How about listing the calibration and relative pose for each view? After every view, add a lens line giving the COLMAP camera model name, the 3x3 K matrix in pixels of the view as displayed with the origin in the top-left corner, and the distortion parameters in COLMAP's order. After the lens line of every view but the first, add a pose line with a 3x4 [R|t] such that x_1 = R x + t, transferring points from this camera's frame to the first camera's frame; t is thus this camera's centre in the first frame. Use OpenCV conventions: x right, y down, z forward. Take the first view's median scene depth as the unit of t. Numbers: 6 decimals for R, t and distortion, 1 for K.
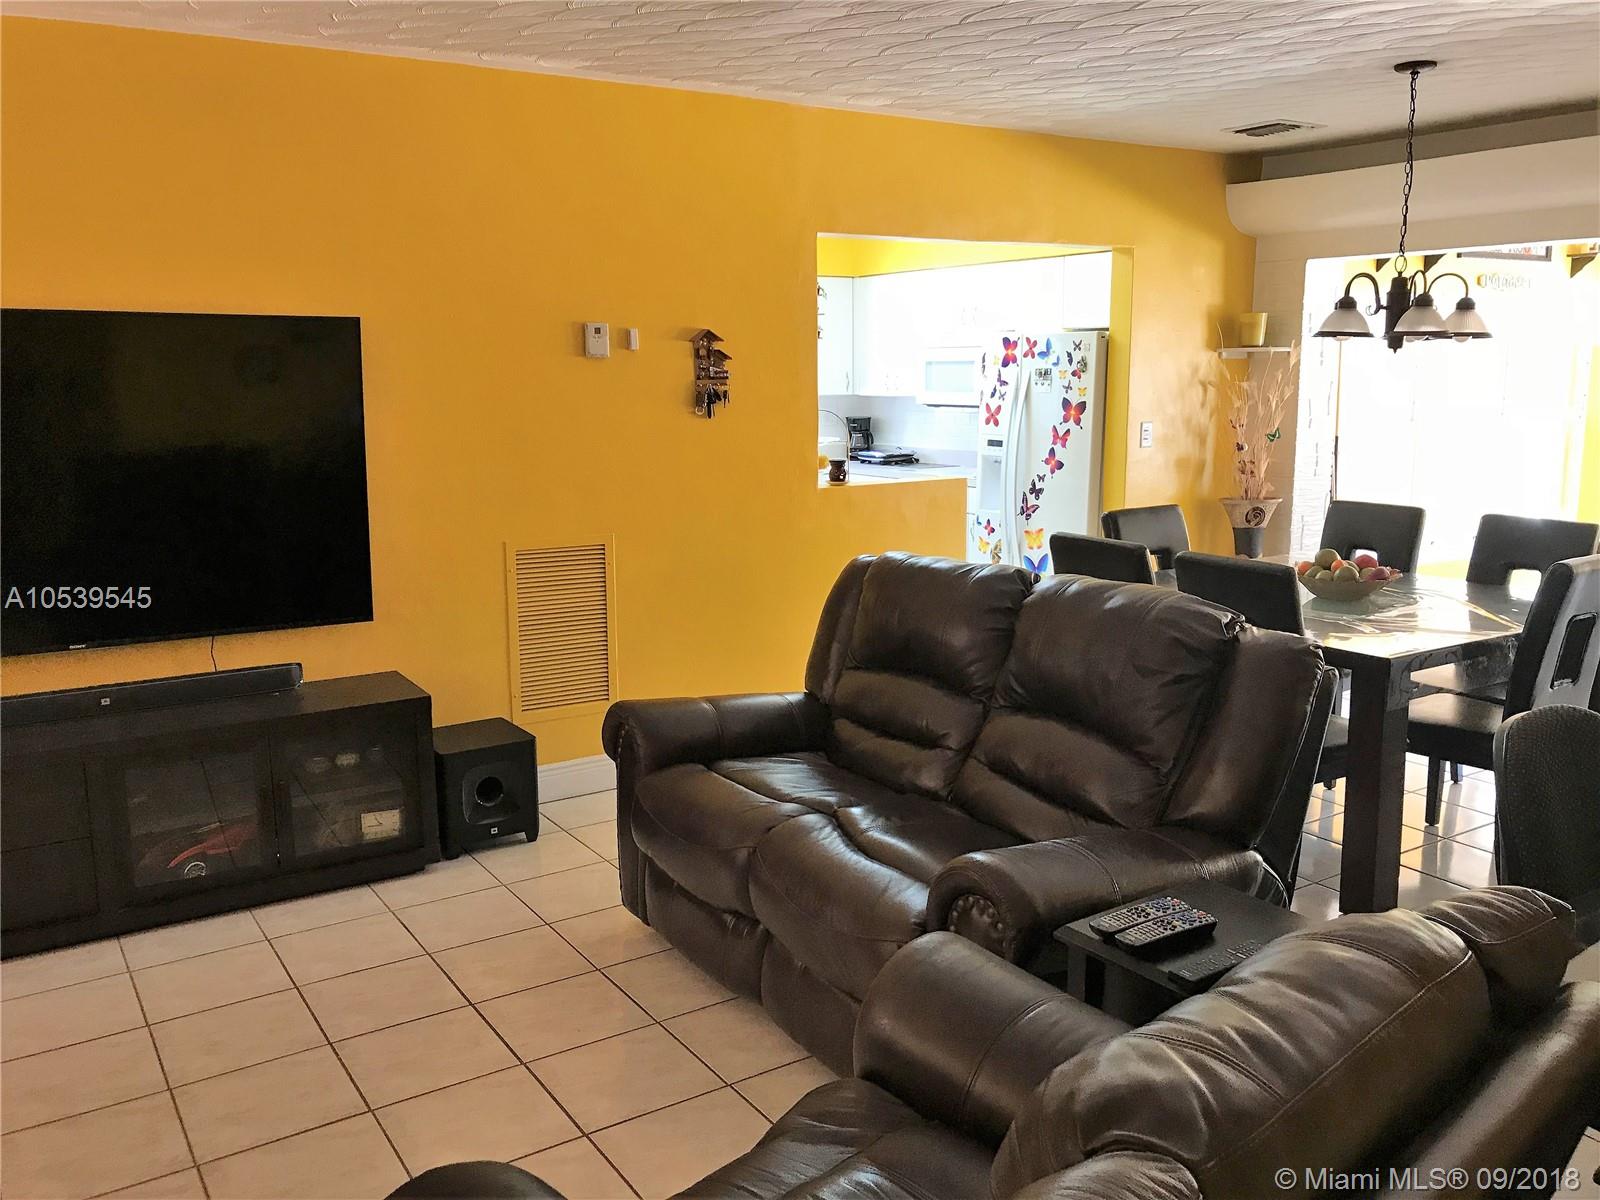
lens RADIAL K [[1340.7, 0, 800.1], [0, 1340.7, 596.2], [0, 0, 1]] dist [0.055988, -0.073069]
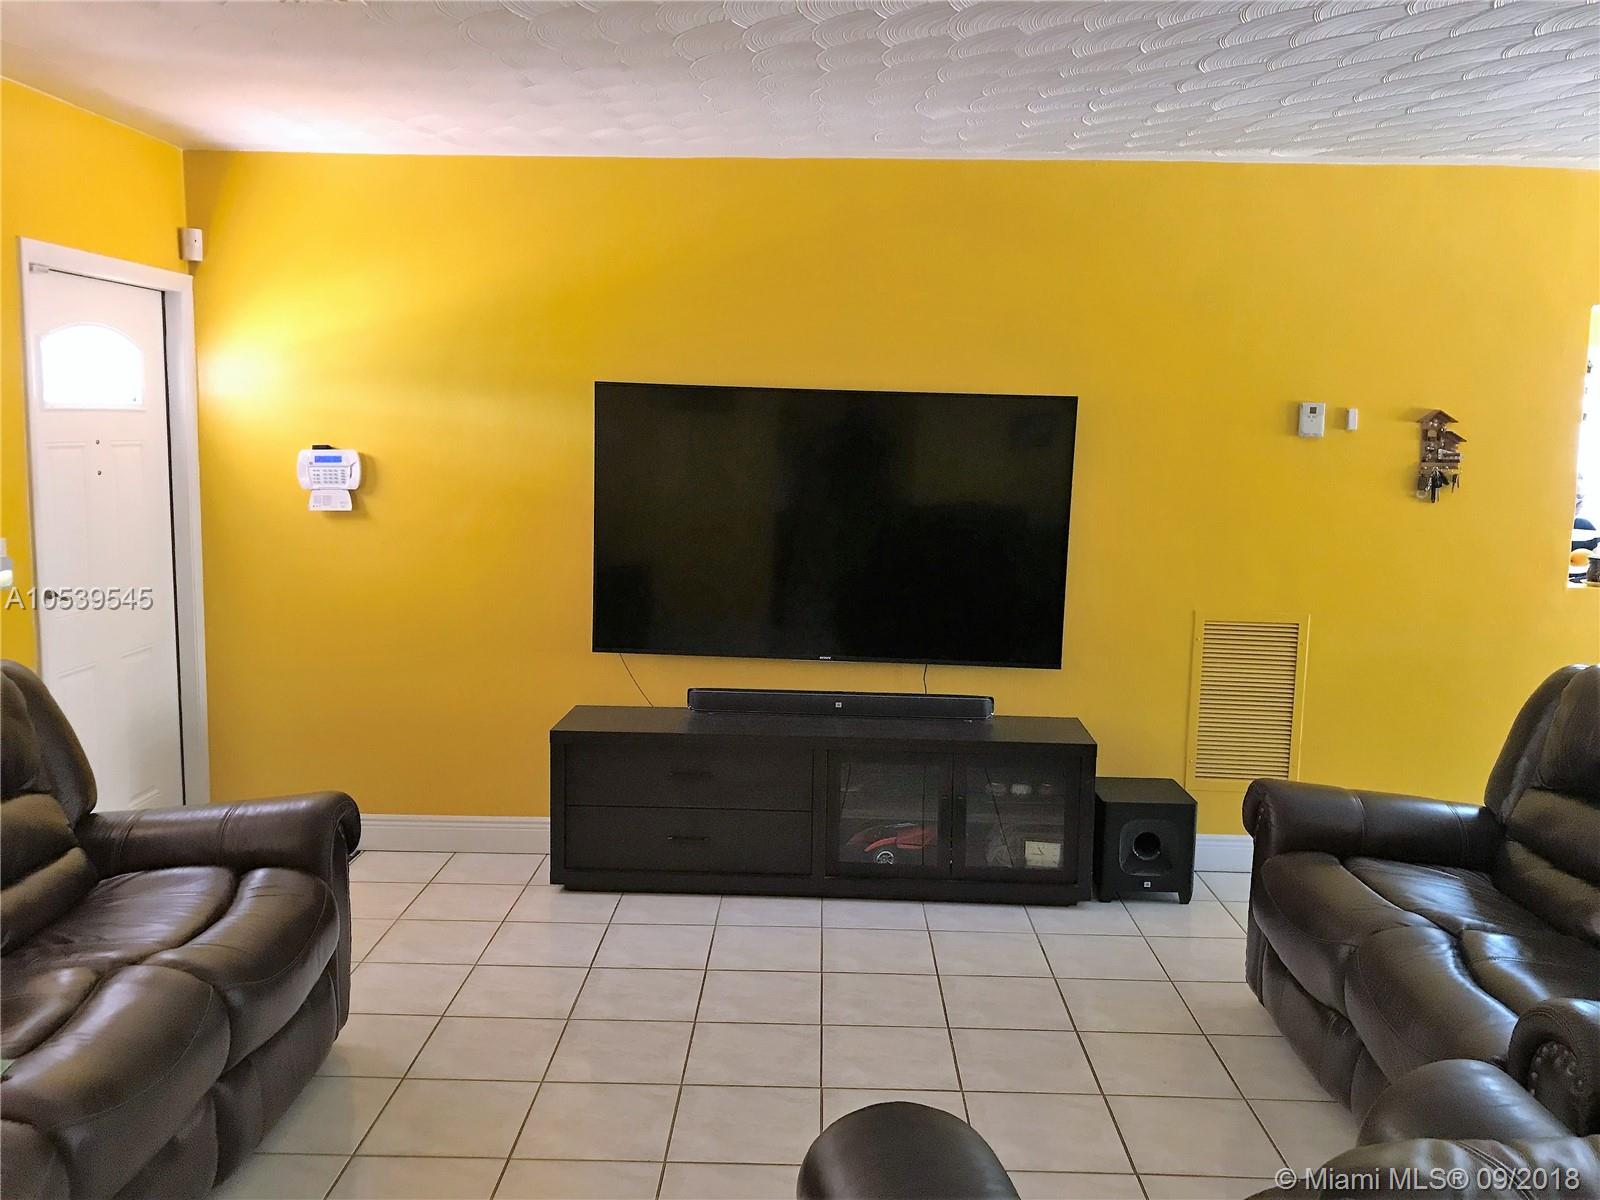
lens RADIAL K [[1340.7, 0, 785.4], [0, 1340.7, 602.9], [0, 0, 1]] dist [0.055988, -0.073069]
pose [[0.824944, 0.100668, -0.556178, 0.093956], [-0.124938, 0.992148, -0.005734, -0.000918], [0.551234, 0.074218, 0.831043, -0.034953]]
